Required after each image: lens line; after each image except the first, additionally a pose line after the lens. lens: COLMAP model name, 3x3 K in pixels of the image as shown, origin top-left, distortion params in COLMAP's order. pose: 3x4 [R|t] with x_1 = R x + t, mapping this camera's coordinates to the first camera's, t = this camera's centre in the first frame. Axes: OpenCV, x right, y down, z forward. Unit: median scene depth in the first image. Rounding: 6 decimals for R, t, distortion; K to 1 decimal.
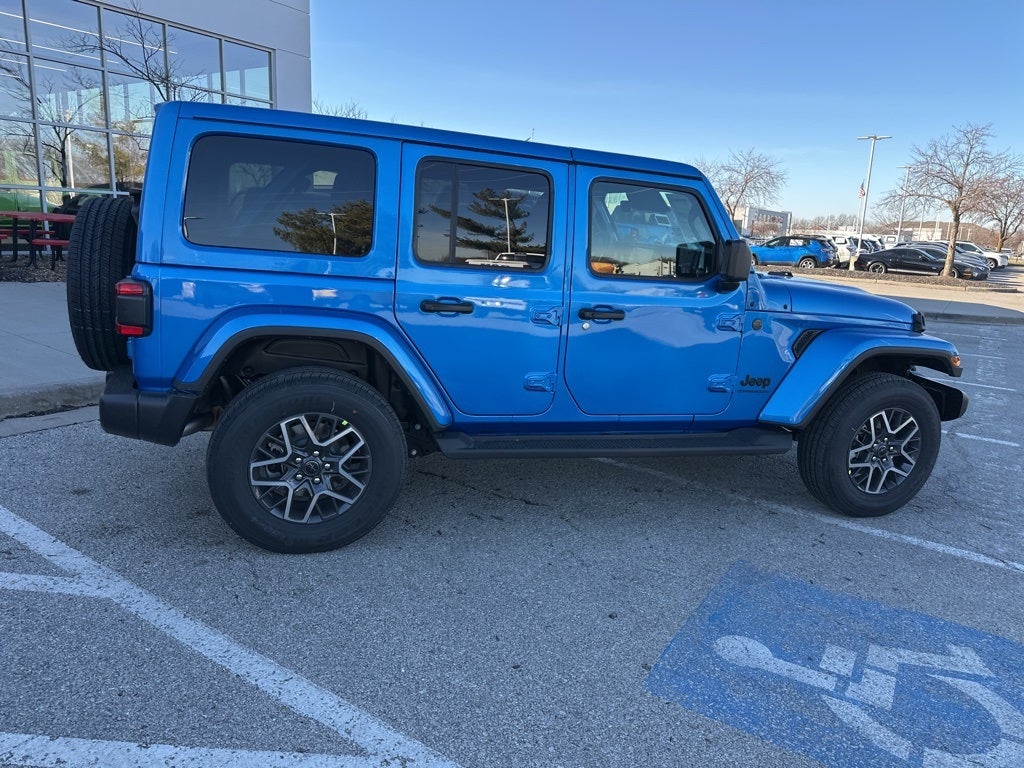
lens RADIAL K [[719.0, 0, 508.3], [0, 719.0, 378.3], [0, 0, 1]] dist [0.034479, -0.038779]
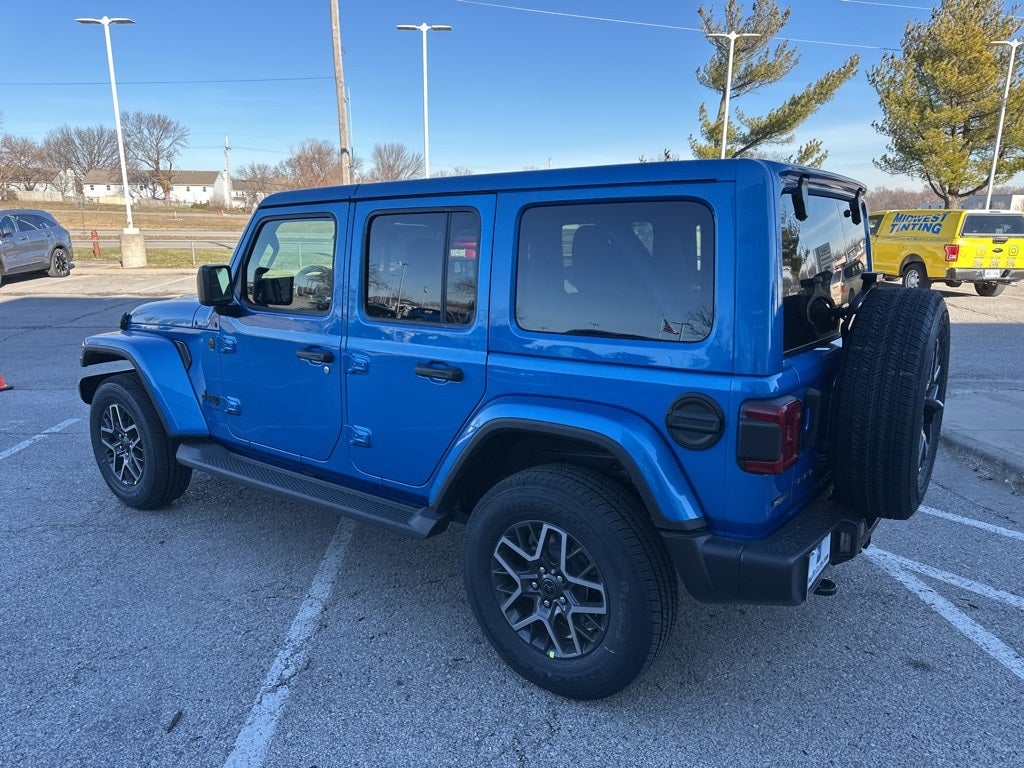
lens RADIAL K [[719.0, 0, 508.9], [0, 719.0, 387.7], [0, 0, 1]] dist [0.034479, -0.038779]
pose [[-0.592625, -0.238100, 0.769483, -0.995317], [0.132194, 0.913608, 0.384507, -0.544748], [-0.794556, 0.329589, -0.509952, 1.915827]]
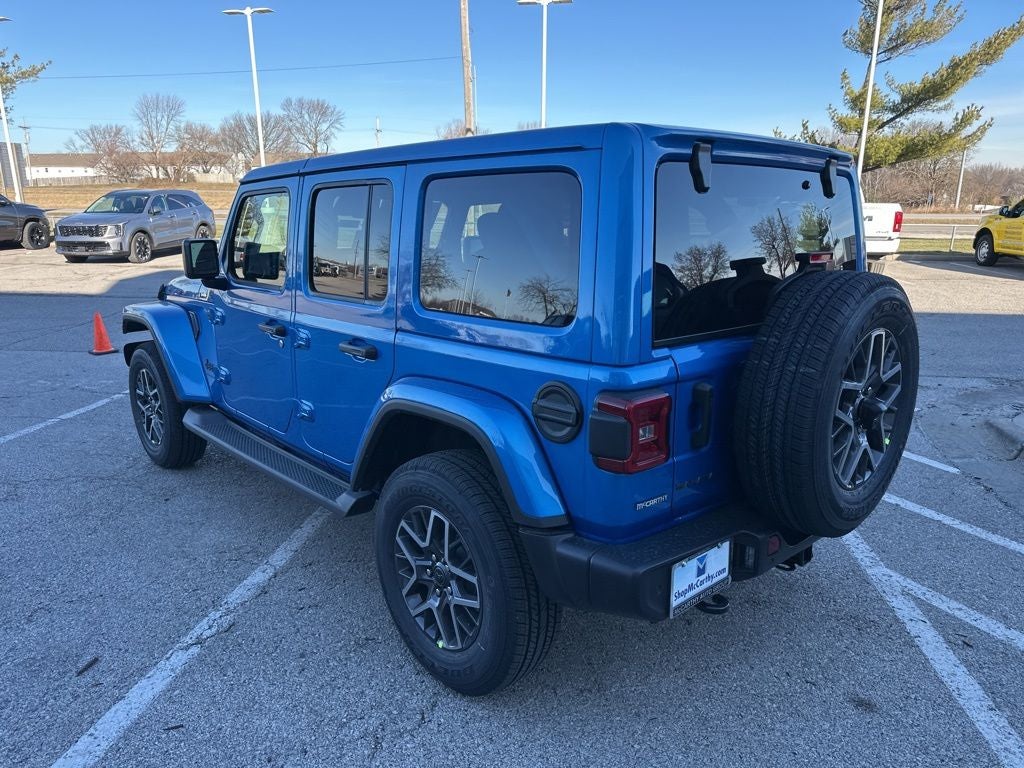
lens RADIAL K [[719.0, 0, 506.3], [0, 719.0, 389.2], [0, 0, 1]] dist [0.034479, -0.038779]
pose [[-0.426653, -0.284629, 0.858460, -1.100517], [0.164358, 0.908982, 0.383065, -0.493541], [-0.889356, 0.304530, -0.341039, 1.676149]]
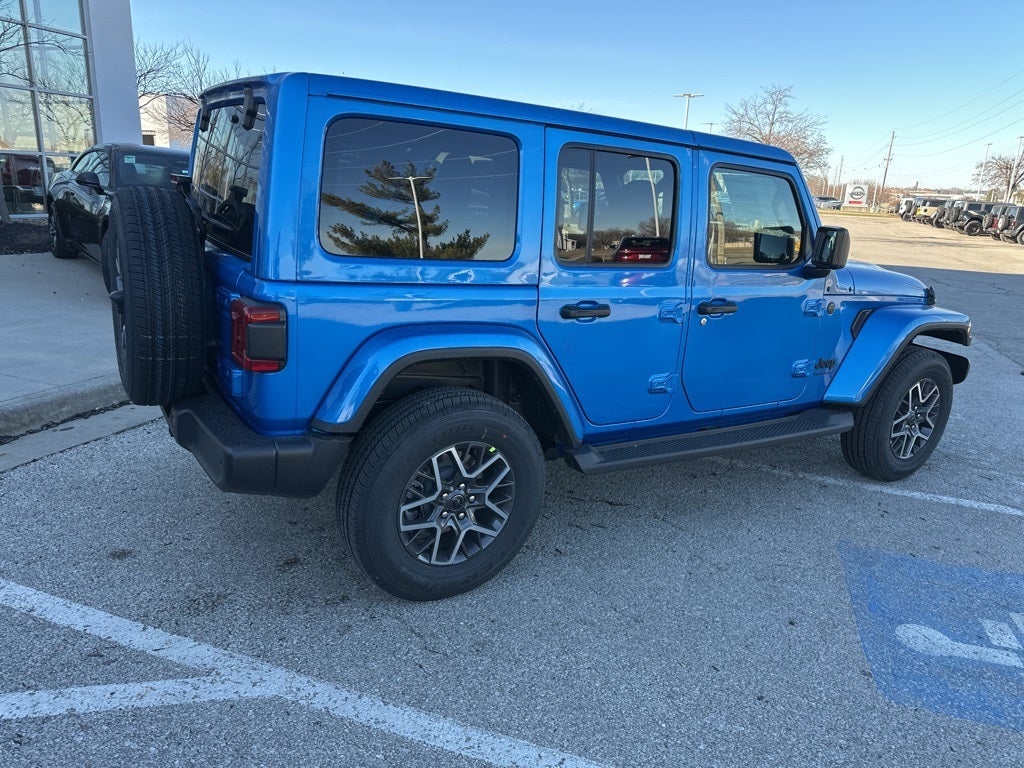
lens RADIAL K [[719.0, 0, 509.1], [0, 719.0, 382.9], [0, 0, 1]] dist [0.034479, -0.038779]
pose [[0.967624, -0.068916, 0.242806, -0.412523], [0.051467, 0.995663, 0.077498, -0.086280], [-0.247094, -0.062492, 0.966974, 0.144744]]
